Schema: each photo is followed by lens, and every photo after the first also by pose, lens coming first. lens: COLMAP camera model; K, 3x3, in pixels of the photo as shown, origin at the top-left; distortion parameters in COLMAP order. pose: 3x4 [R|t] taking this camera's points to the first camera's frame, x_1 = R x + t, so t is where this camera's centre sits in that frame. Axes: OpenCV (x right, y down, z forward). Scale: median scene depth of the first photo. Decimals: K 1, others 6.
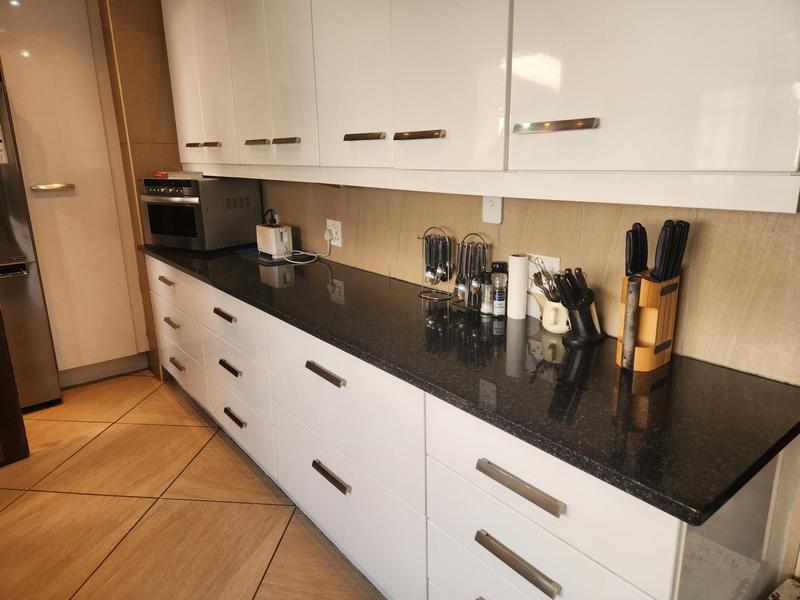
lens RADIAL K [[539.5, 0, 402.4], [0, 539.5, 296.6], [0, 0, 1]] dist [0.069550, -0.057997]
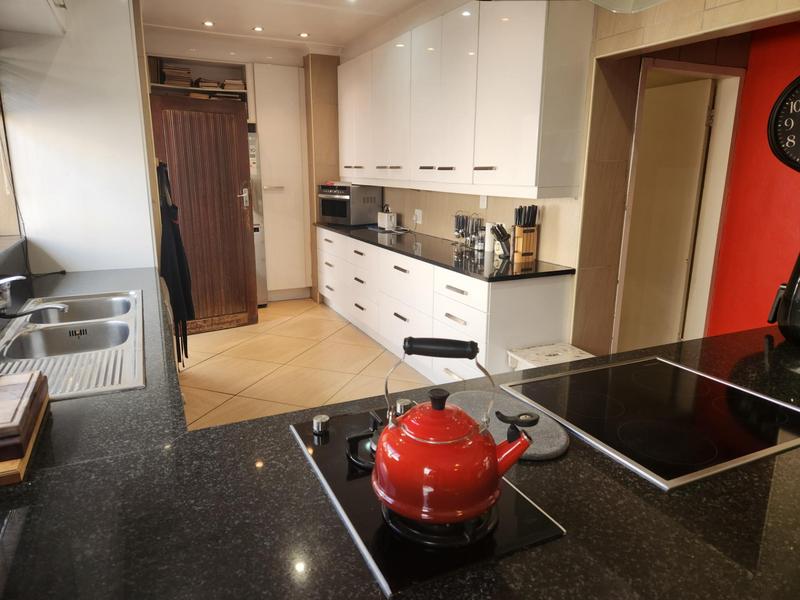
lens RADIAL K [[539.5, 0, 399.8], [0, 539.5, 299.5], [0, 0, 1]] dist [0.069550, -0.057997]
pose [[0.974208, 0.073300, -0.213415, 0.218868], [-0.077150, 0.996972, -0.009756, 0.181481], [0.212054, 0.025969, 0.976913, -0.778935]]
